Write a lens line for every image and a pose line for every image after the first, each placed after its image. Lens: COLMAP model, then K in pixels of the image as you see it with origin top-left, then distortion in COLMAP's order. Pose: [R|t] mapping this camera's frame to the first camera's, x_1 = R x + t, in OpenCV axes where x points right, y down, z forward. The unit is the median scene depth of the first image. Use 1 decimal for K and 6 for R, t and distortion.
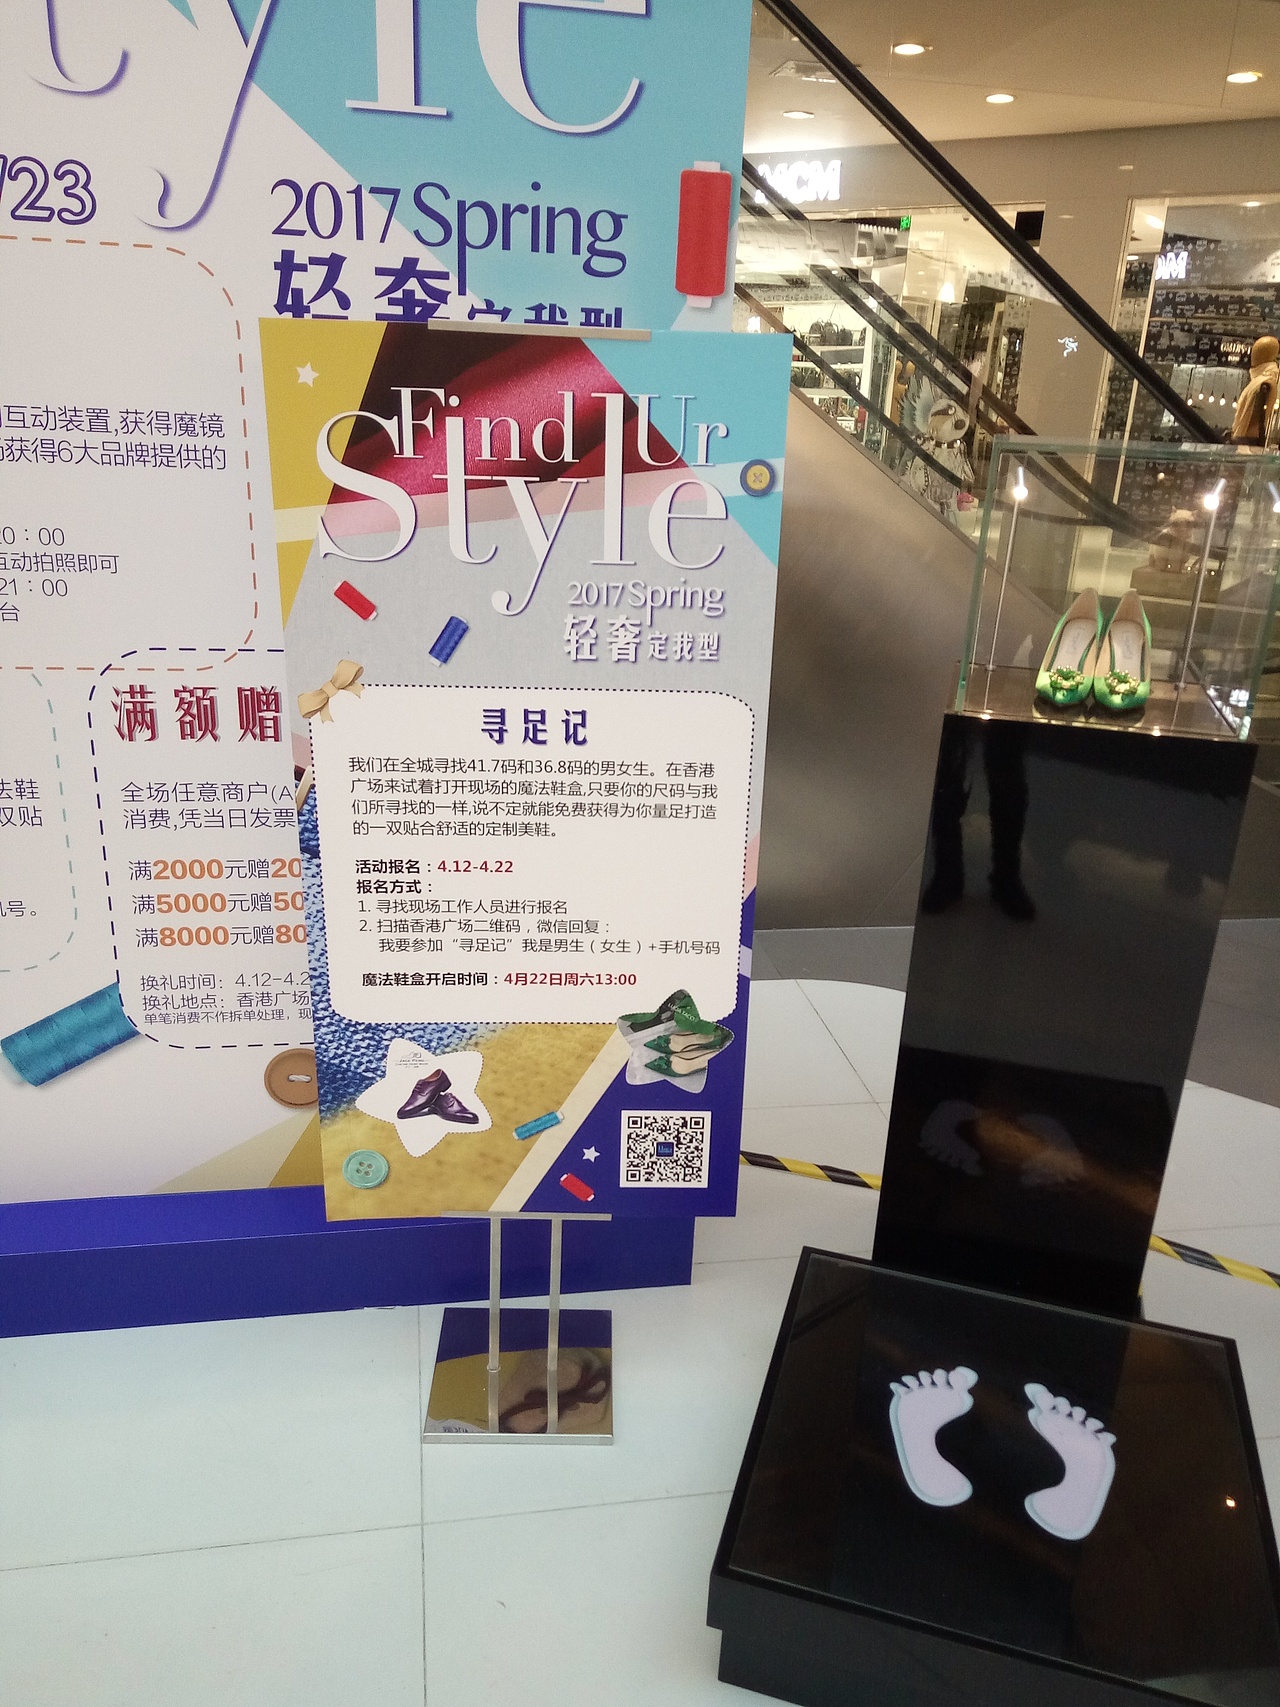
lens RADIAL K [[1261.5, 0, 640.0], [0, 1261.5, 853.5], [0, 0, 1]] dist [0.029390, -0.043117]
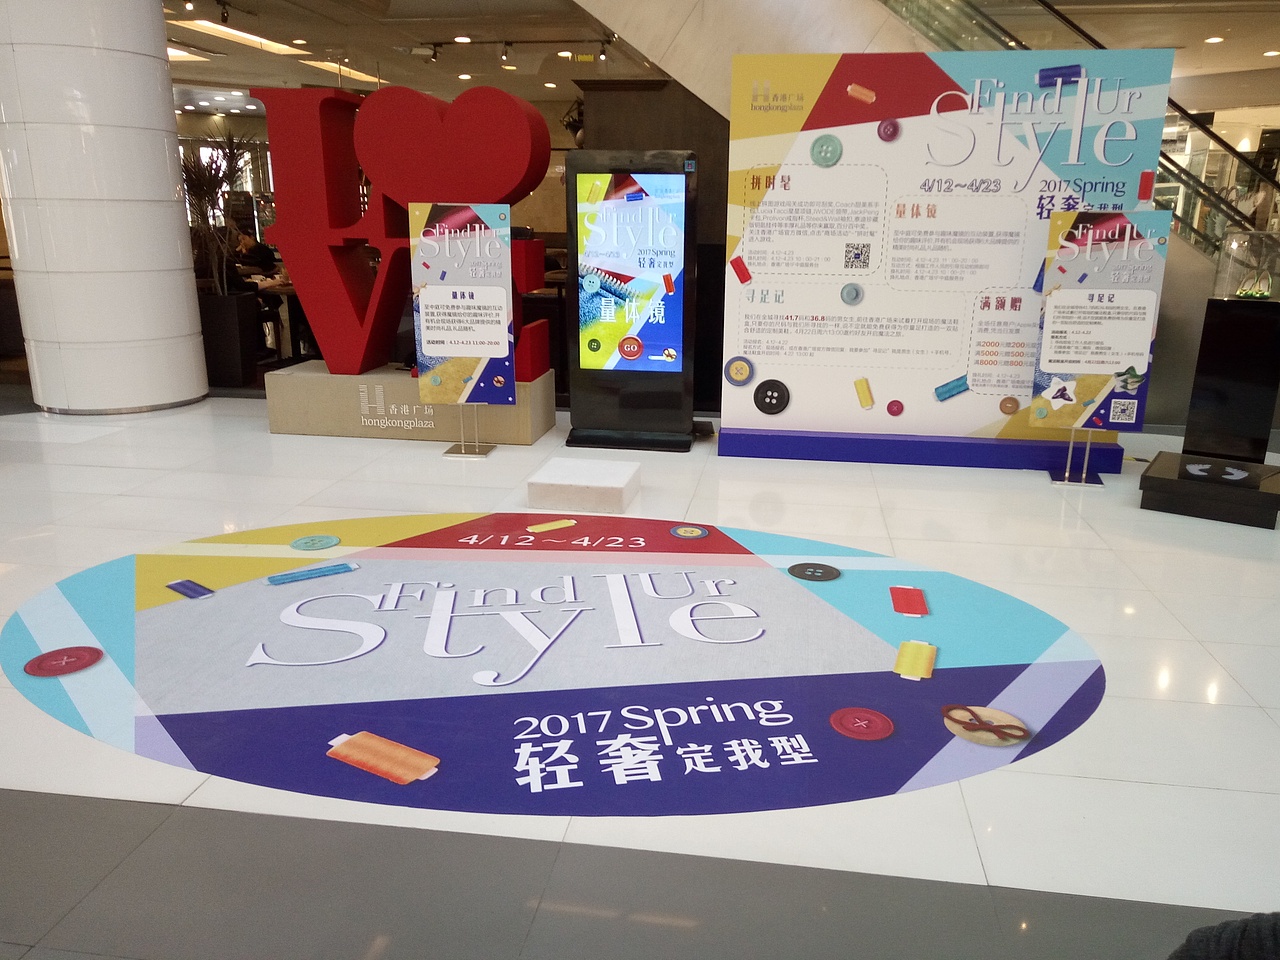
lens RADIAL K [[946.0, 0, 640.0], [0, 946.0, 480.0], [0, 0, 1]] dist [0.029390, -0.043117]
pose [[0.945032, 0.051558, -0.322887, -0.468295], [-0.079094, 0.994210, -0.072739, 0.841389], [0.317267, 0.094279, 0.943638, -2.413287]]
